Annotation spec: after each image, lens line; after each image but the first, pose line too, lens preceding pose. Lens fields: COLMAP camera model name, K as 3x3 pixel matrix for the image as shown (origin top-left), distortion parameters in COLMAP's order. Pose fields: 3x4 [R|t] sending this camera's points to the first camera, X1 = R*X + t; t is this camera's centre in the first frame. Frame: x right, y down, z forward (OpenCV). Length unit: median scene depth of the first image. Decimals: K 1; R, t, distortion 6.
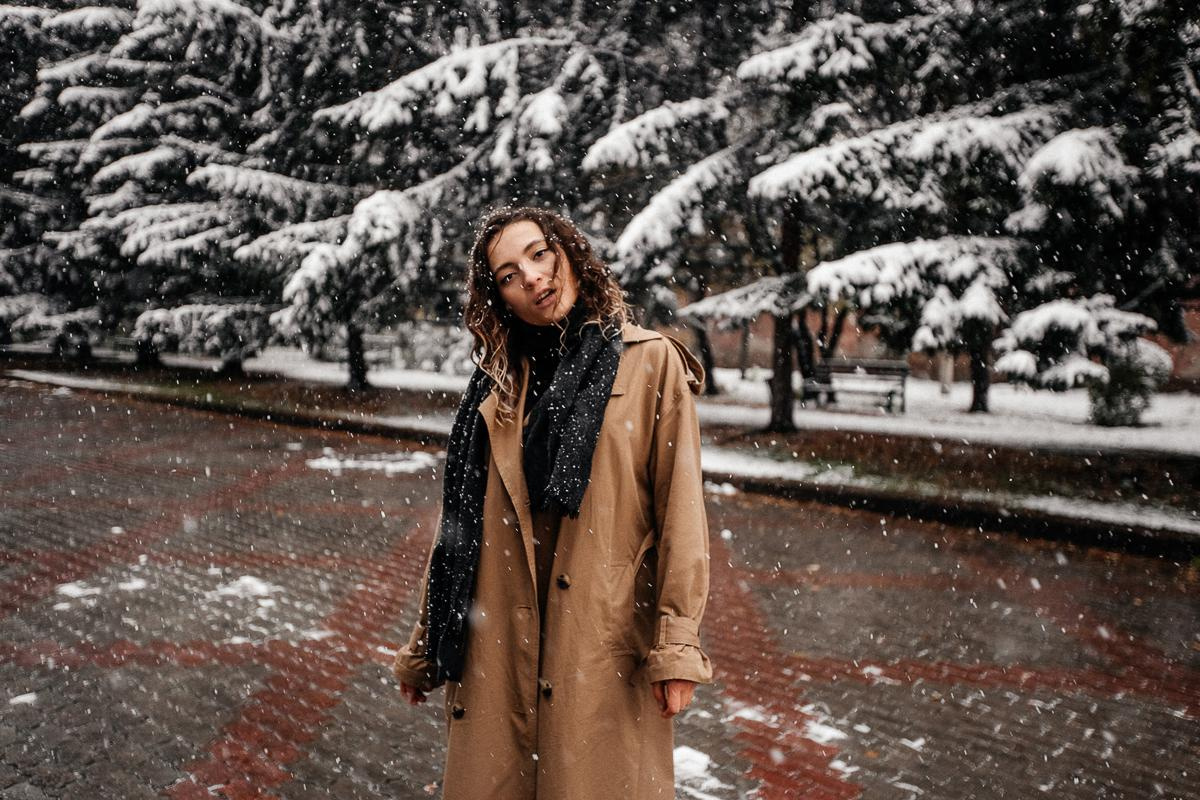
lens RADIAL K [[1164.8, 0, 600.0], [0, 1164.8, 400.0], [0, 0, 1]] dist [0.043038, 0.003773]
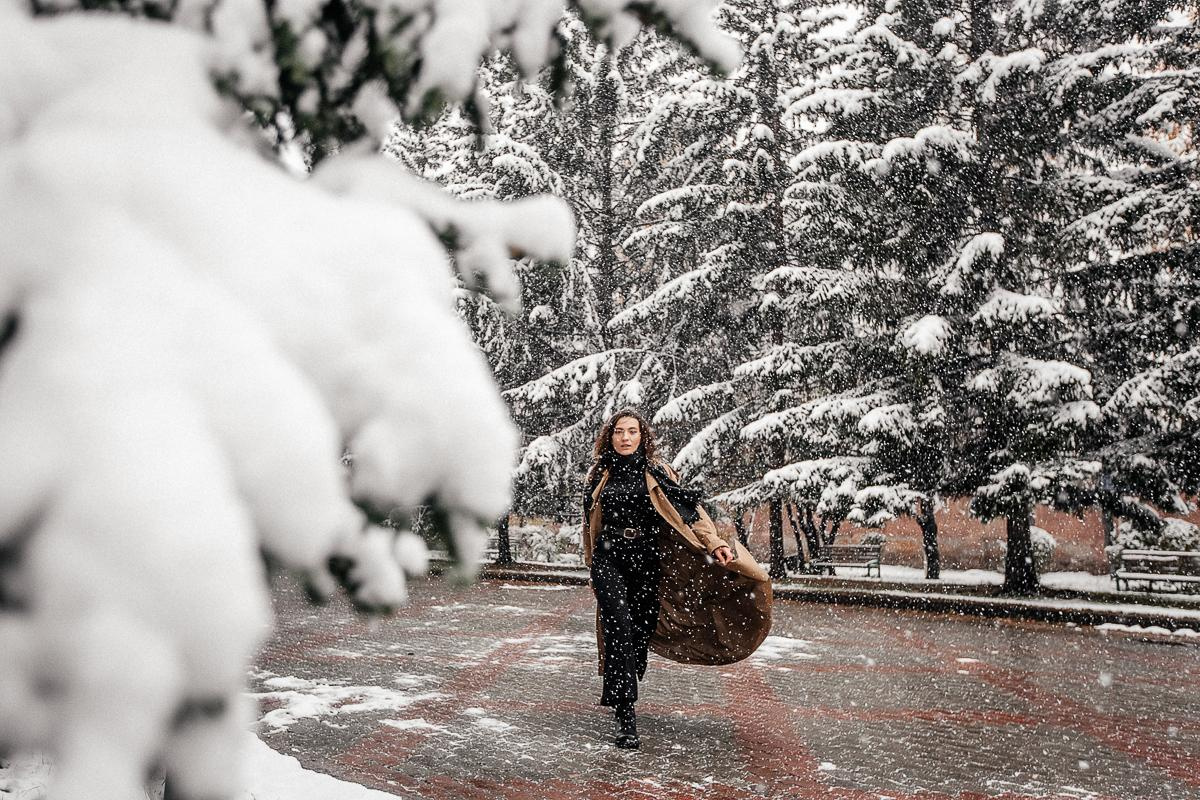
lens RADIAL K [[997.9, 0, 600.0], [0, 997.9, 400.0], [0, 0, 1]] dist [-0.039079, 0.162312]
pose [[0.997427, -0.015687, -0.069953, 0.012380], [0.001273, 0.979488, -0.201499, 0.079212], [0.071679, 0.200891, 0.976988, -0.522866]]
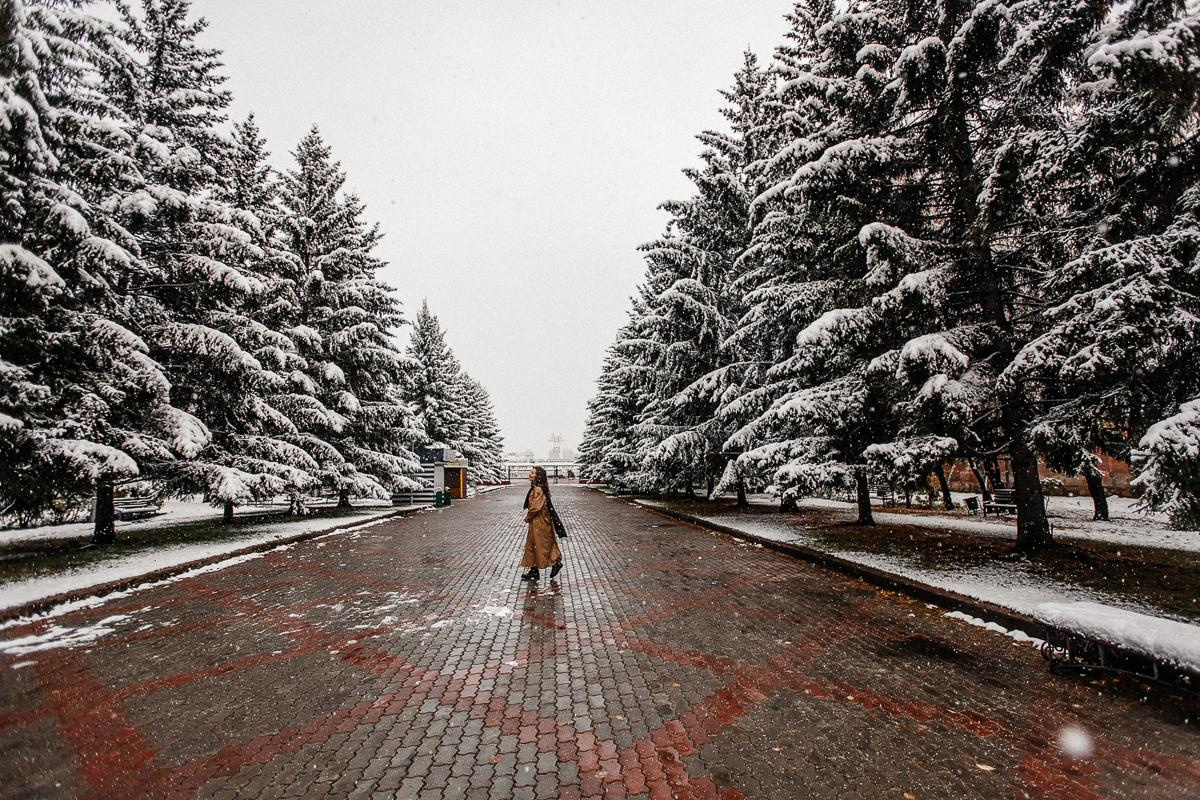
lens RADIAL K [[566.7, 0, 600.0], [0, 566.7, 400.0], [0, 0, 1]] dist [-0.001393, -0.000253]
pose [[0.772889, -0.114947, -0.624043, 0.531733], [-0.011315, 0.980803, -0.194675, 0.012368], [0.634440, 0.157523, 0.756751, -0.114623]]
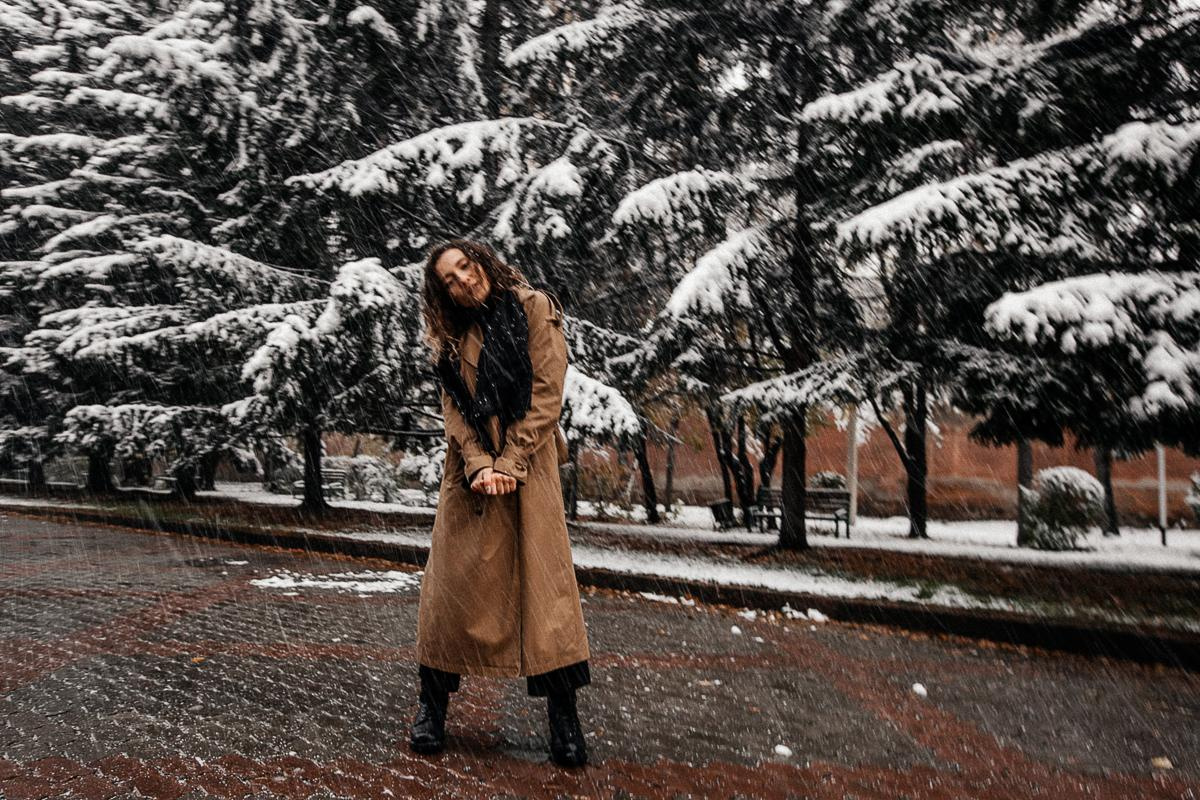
lens RADIAL K [[960.5, 0, 600.0], [0, 960.5, 400.0], [0, 0, 1]] dist [0.010362, 0.012116]
pose [[0.995663, 0.019229, 0.091026, -0.080407], [-0.006190, 0.989932, -0.141407, 0.023858], [-0.092828, 0.140230, 0.985758, 0.314791]]
